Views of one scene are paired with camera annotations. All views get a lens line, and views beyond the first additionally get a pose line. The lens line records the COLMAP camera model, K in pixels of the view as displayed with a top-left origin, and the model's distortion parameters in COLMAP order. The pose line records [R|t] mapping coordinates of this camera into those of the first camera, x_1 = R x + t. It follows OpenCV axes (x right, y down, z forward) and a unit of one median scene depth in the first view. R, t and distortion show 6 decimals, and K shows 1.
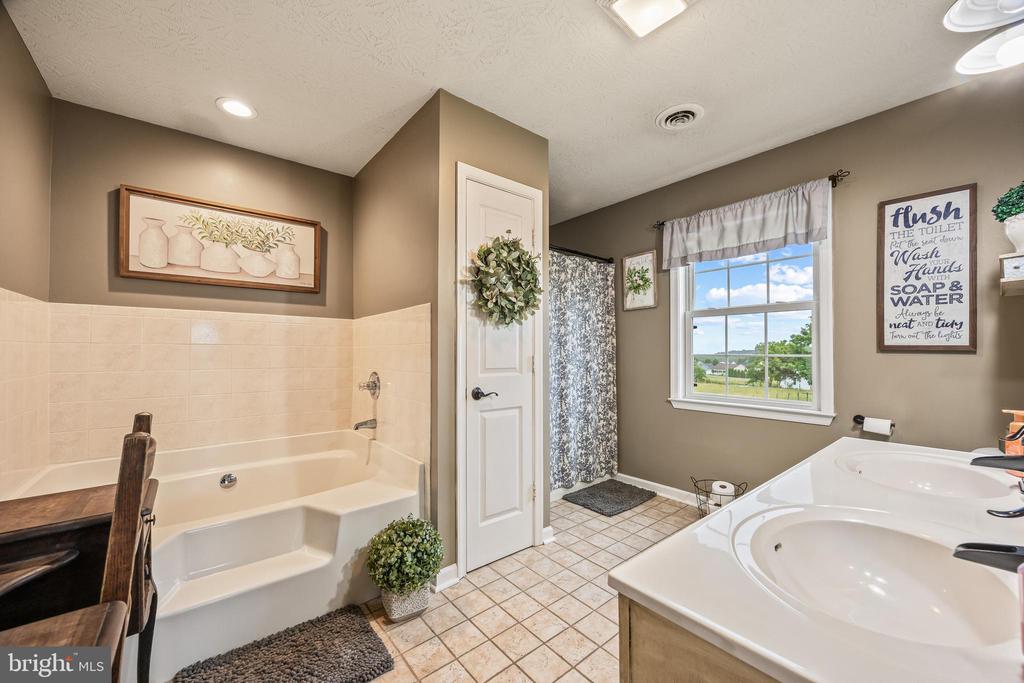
lens RADIAL K [[394.4, 0, 513.8], [0, 394.4, 346.9], [0, 0, 1]] dist [-0.000051, -0.000043]
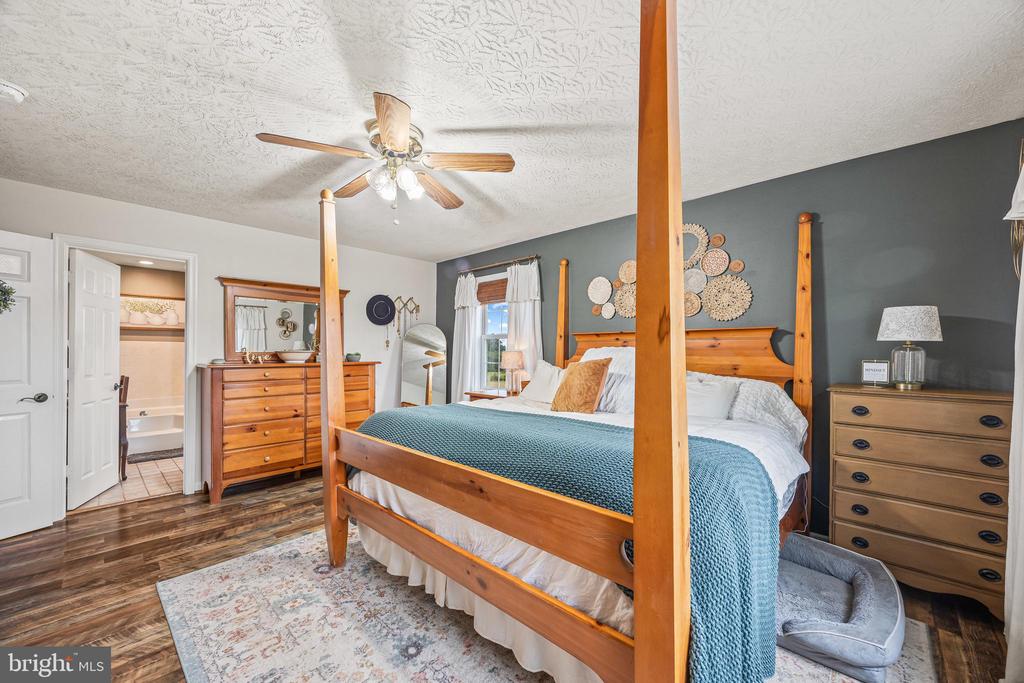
lens RADIAL K [[387.4, 0, 515.3], [0, 387.4, 348.0], [0, 0, 1]] dist [-0.000224, 0.000681]
pose [[0.990201, 0.001456, 0.139643, 1.098802], [-0.002104, 0.999988, 0.004492, -0.060885], [-0.139635, -0.004742, 0.990192, -1.520907]]
